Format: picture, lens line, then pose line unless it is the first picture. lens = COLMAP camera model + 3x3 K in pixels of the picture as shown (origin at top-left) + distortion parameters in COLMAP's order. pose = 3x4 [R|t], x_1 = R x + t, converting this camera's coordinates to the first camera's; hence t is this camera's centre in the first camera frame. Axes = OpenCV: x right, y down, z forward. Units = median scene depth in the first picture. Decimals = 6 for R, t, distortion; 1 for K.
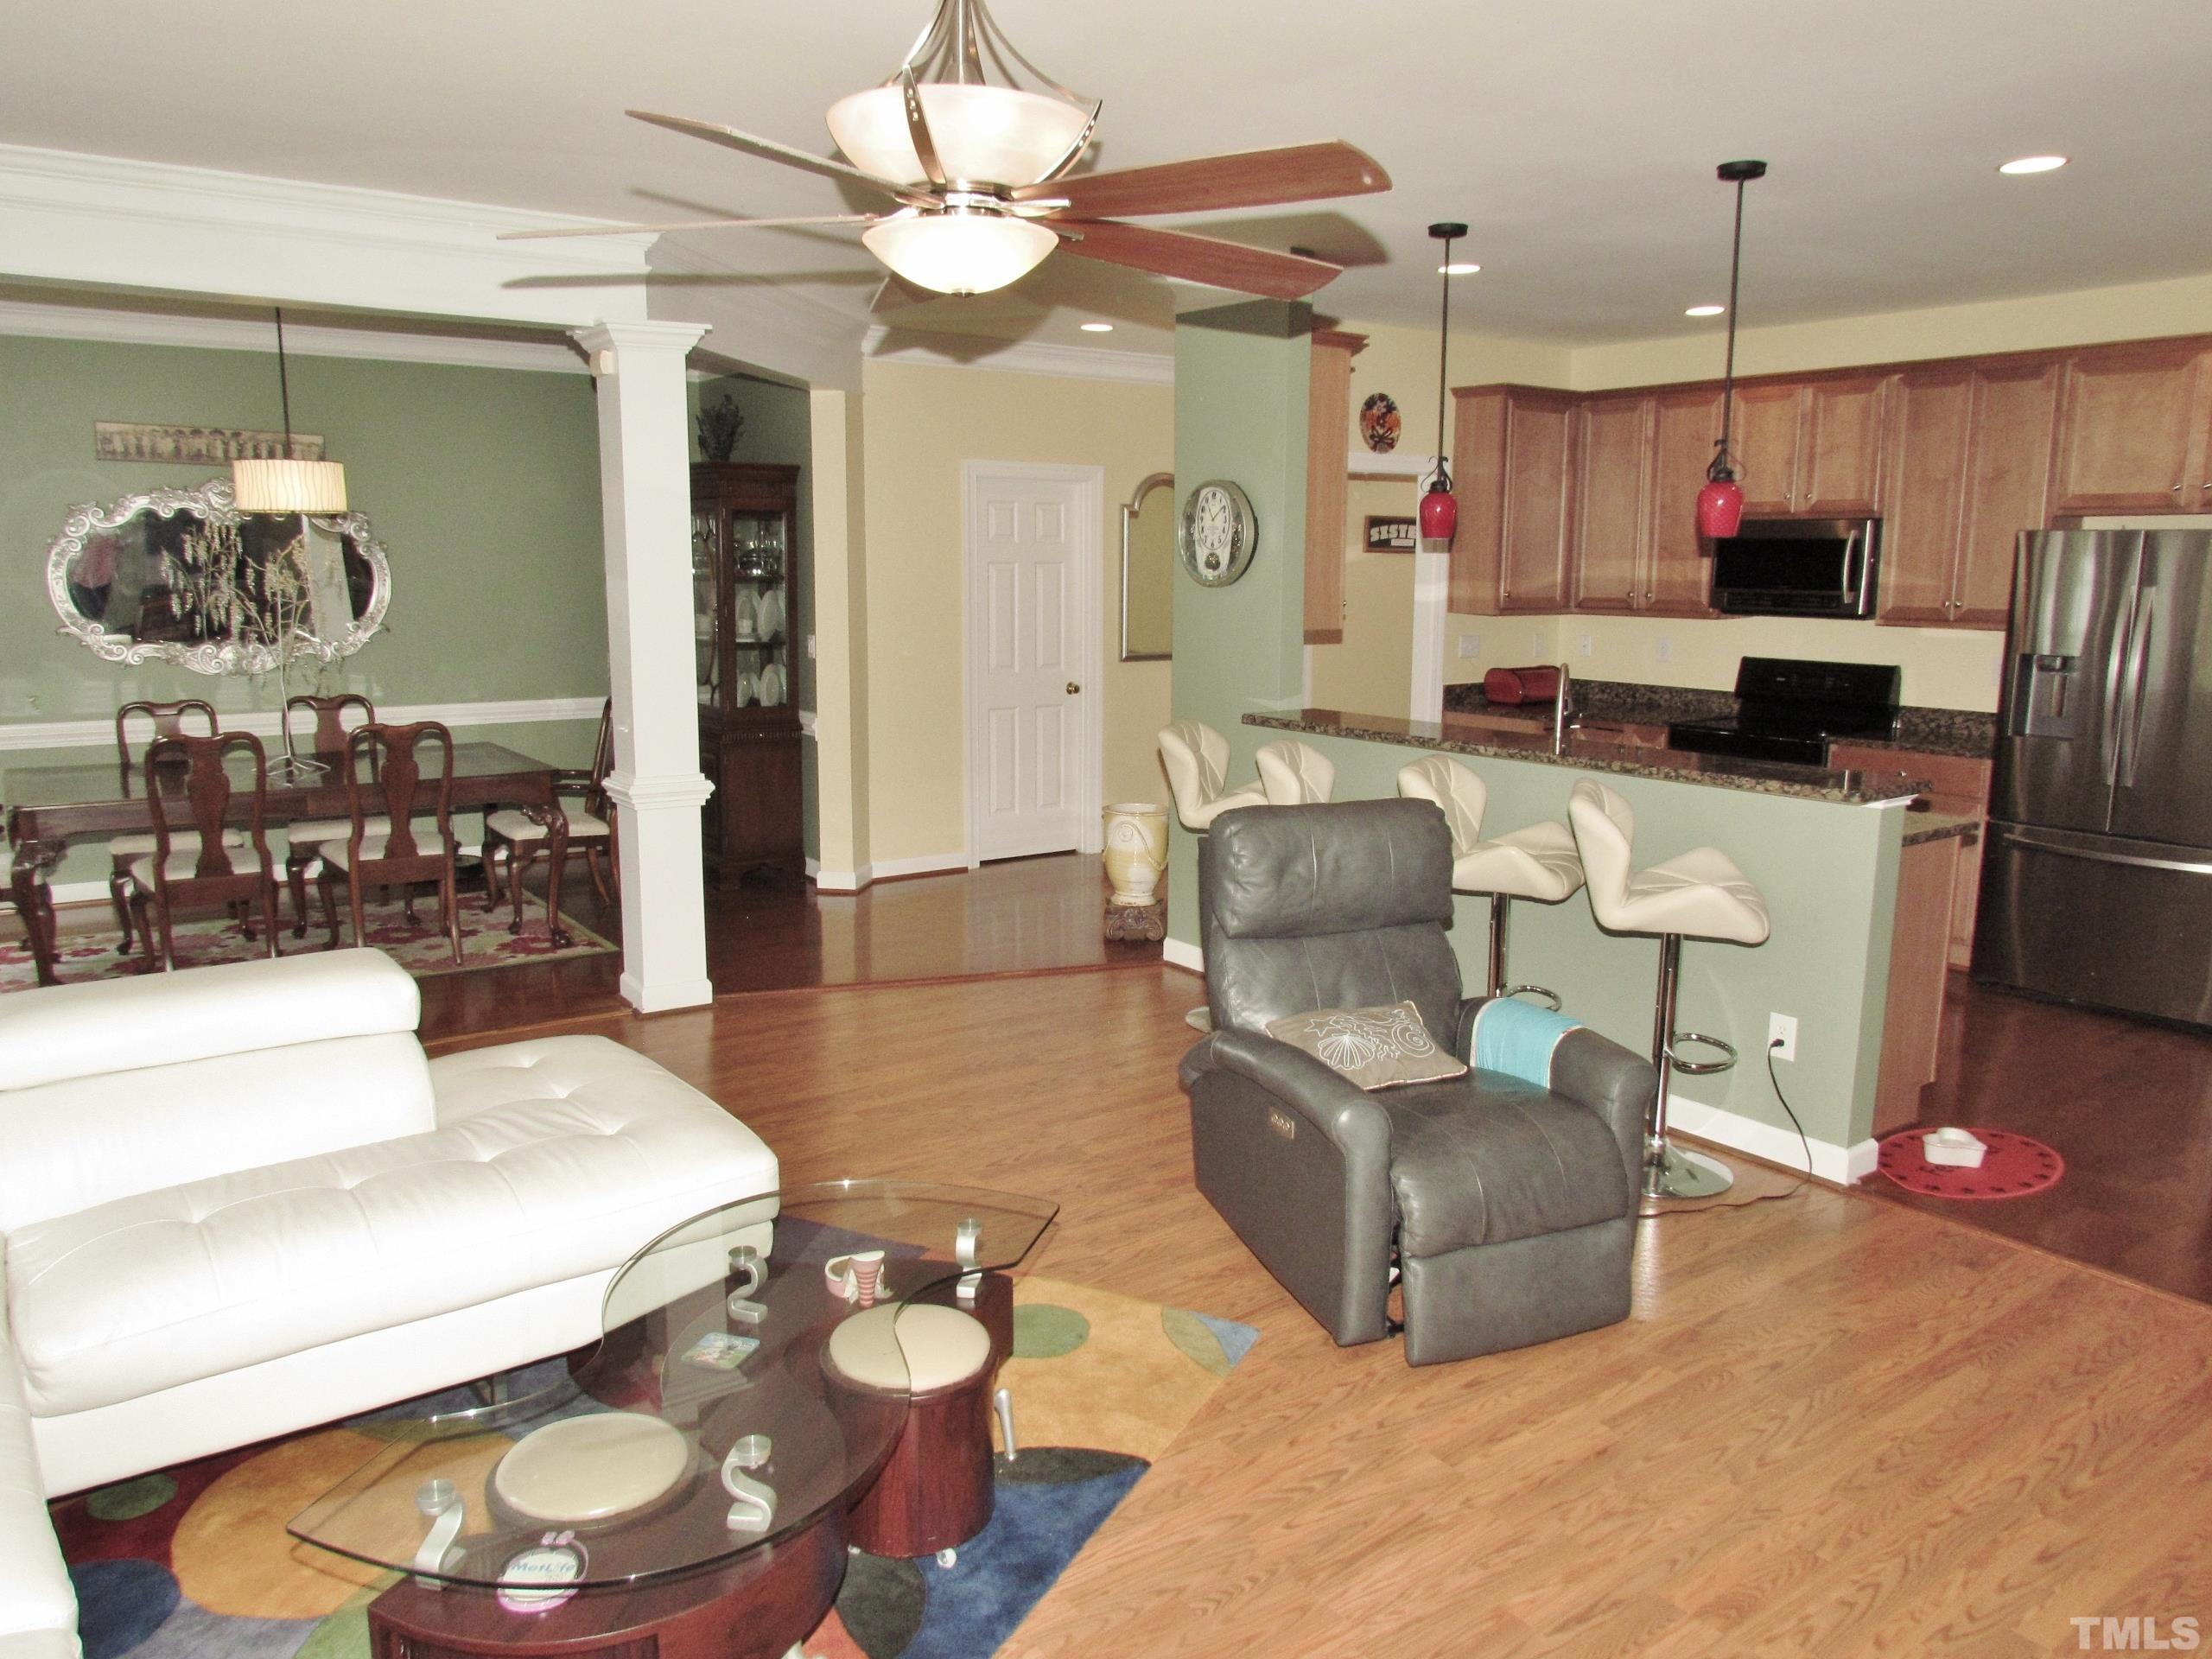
lens RADIAL K [[1569.1, 0, 1091.3], [0, 1569.1, 822.6], [0, 0, 1]] dist [-0.045034, 0.026605]
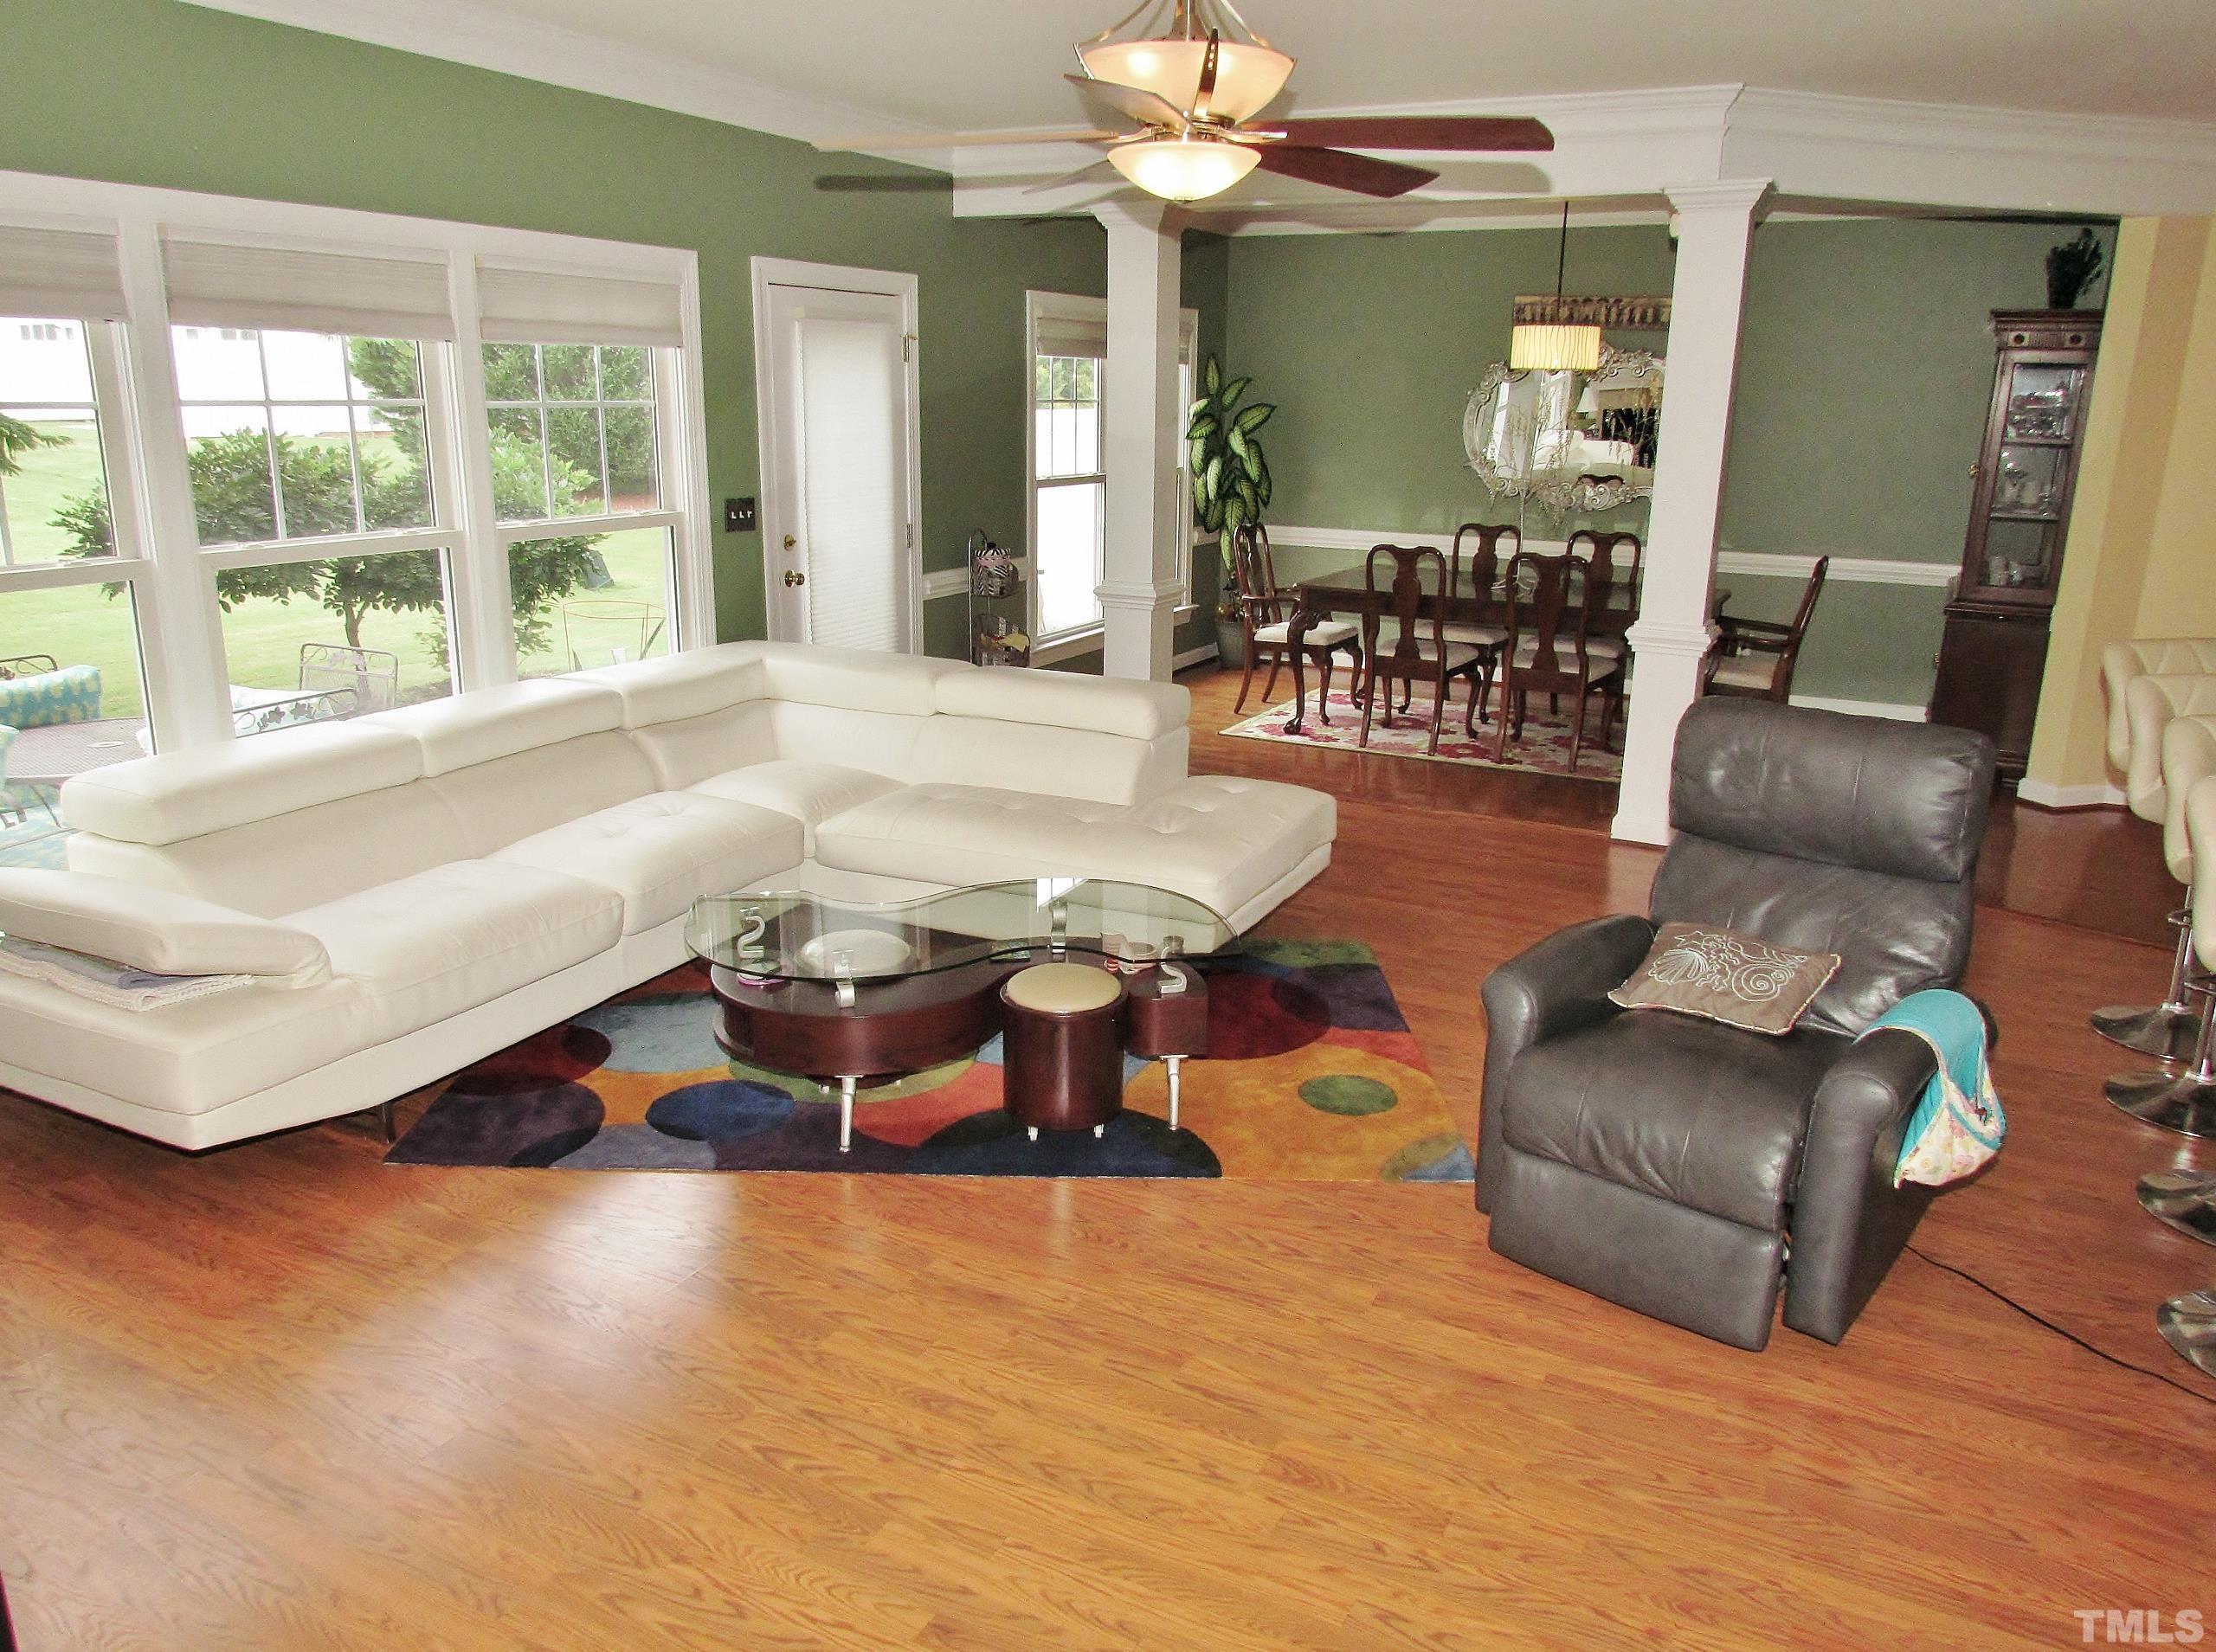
lens RADIAL K [[1571.7, 0, 1095.5], [0, 1571.7, 835.1], [0, 0, 1]] dist [-0.045034, 0.026605]
pose [[0.448852, 0.244139, -0.859609, 0.389381], [-0.157585, 0.968505, 0.192782, -0.027100], [0.879602, 0.048931, 0.473188, 0.126875]]
